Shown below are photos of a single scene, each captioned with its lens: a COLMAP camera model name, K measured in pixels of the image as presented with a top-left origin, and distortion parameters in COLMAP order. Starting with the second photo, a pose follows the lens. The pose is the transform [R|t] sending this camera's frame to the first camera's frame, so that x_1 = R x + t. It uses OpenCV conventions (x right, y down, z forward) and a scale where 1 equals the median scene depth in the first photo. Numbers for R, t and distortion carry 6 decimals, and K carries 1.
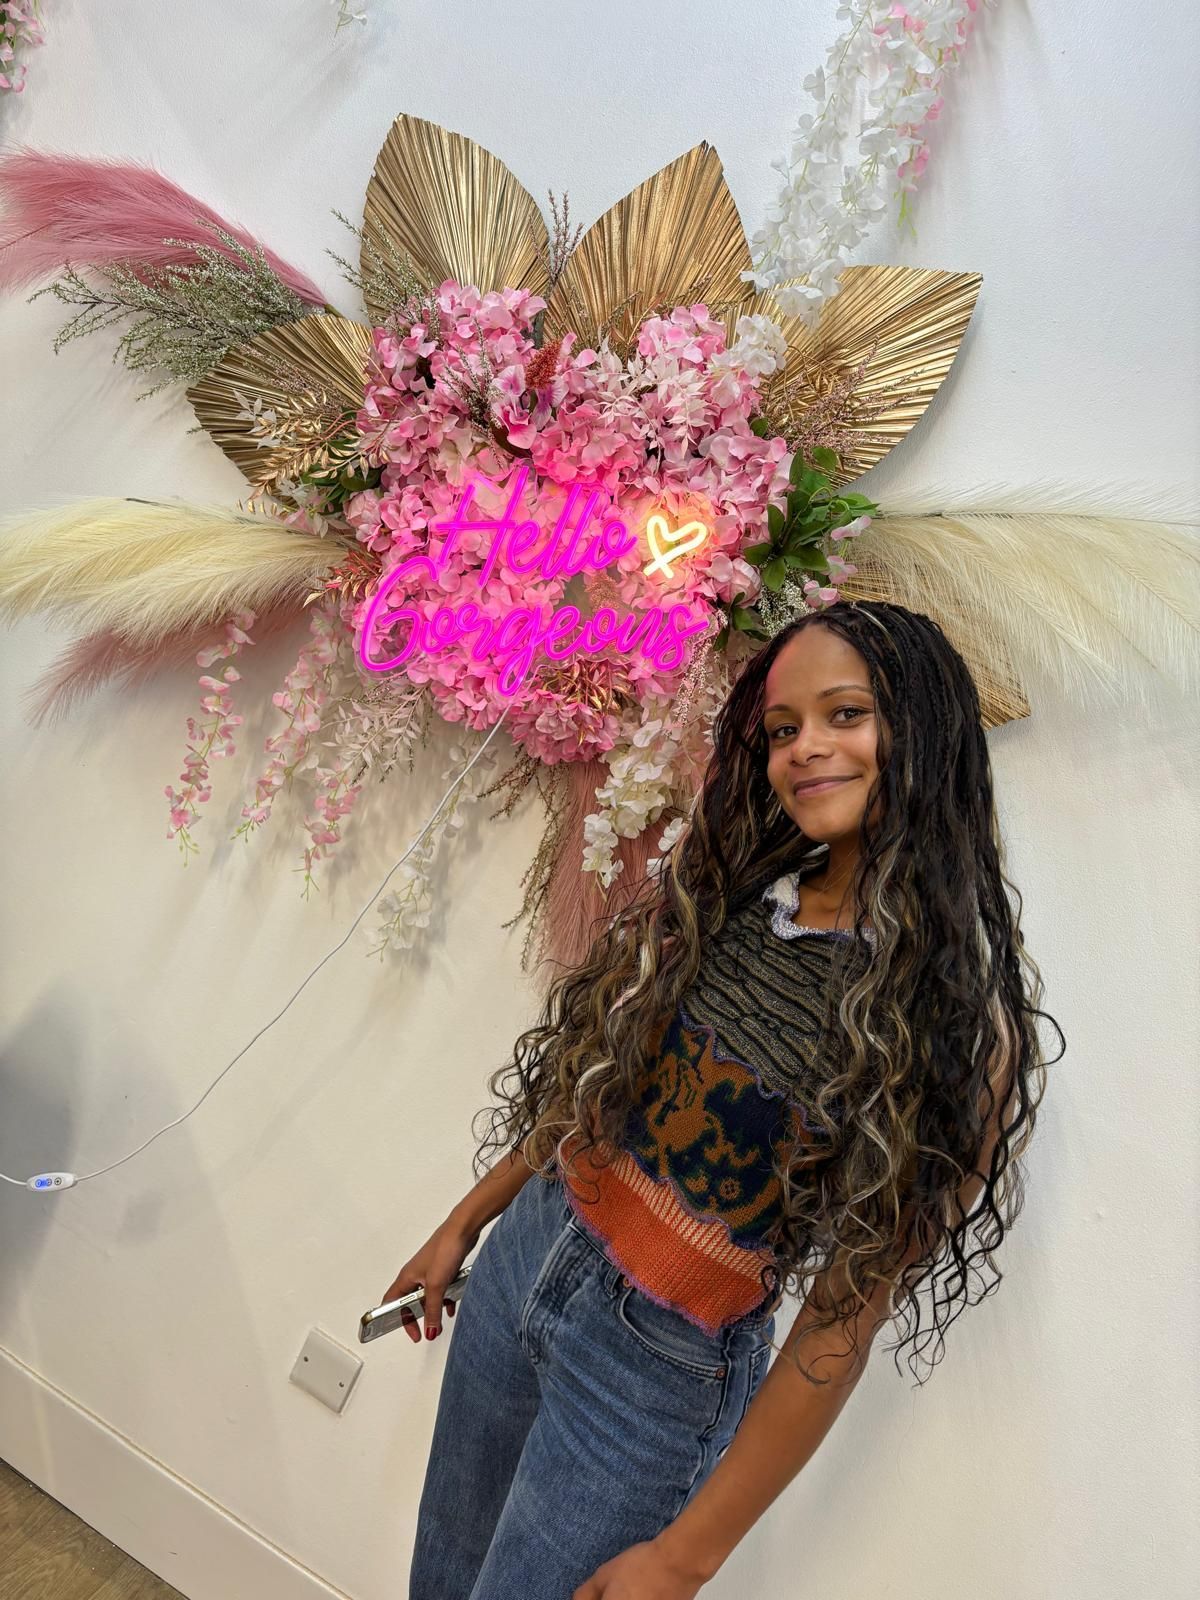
lens RADIAL K [[1203.1, 0, 600.0], [0, 1203.1, 800.0], [0, 0, 1]] dist [0.078800, -0.251895]
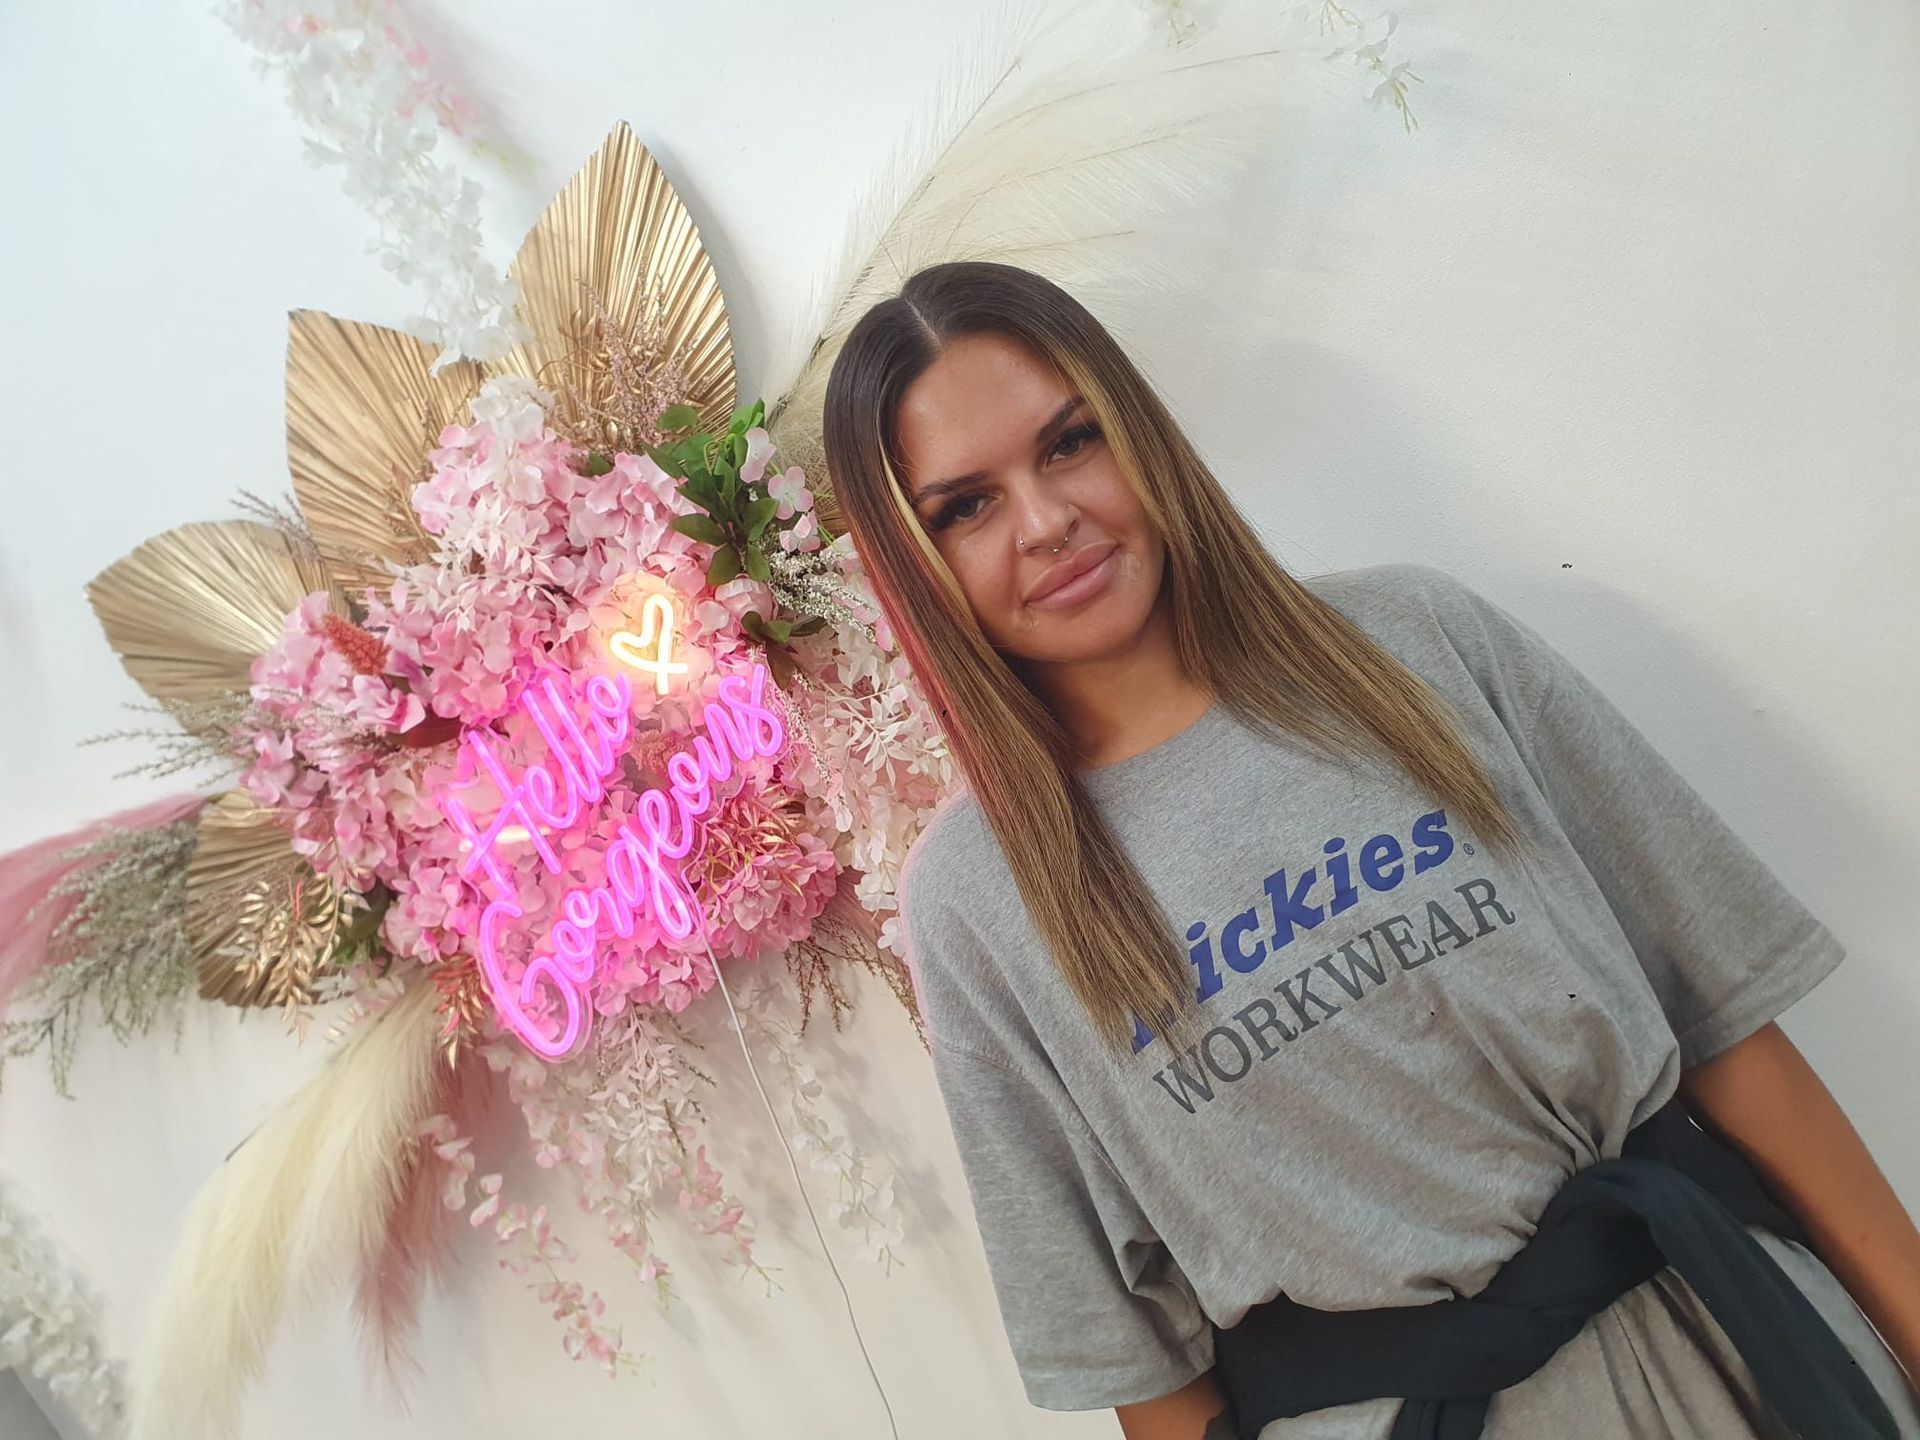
lens RADIAL K [[1443.7, 0, 960.0], [0, 1443.7, 720.0], [0, 0, 1]] dist [0.078800, -0.251895]
pose [[0.592937, -0.804694, -0.029909, 0.155734], [0.799677, 0.592789, -0.095490, 0.054555], [0.094569, 0.032702, 0.994981, 0.106373]]
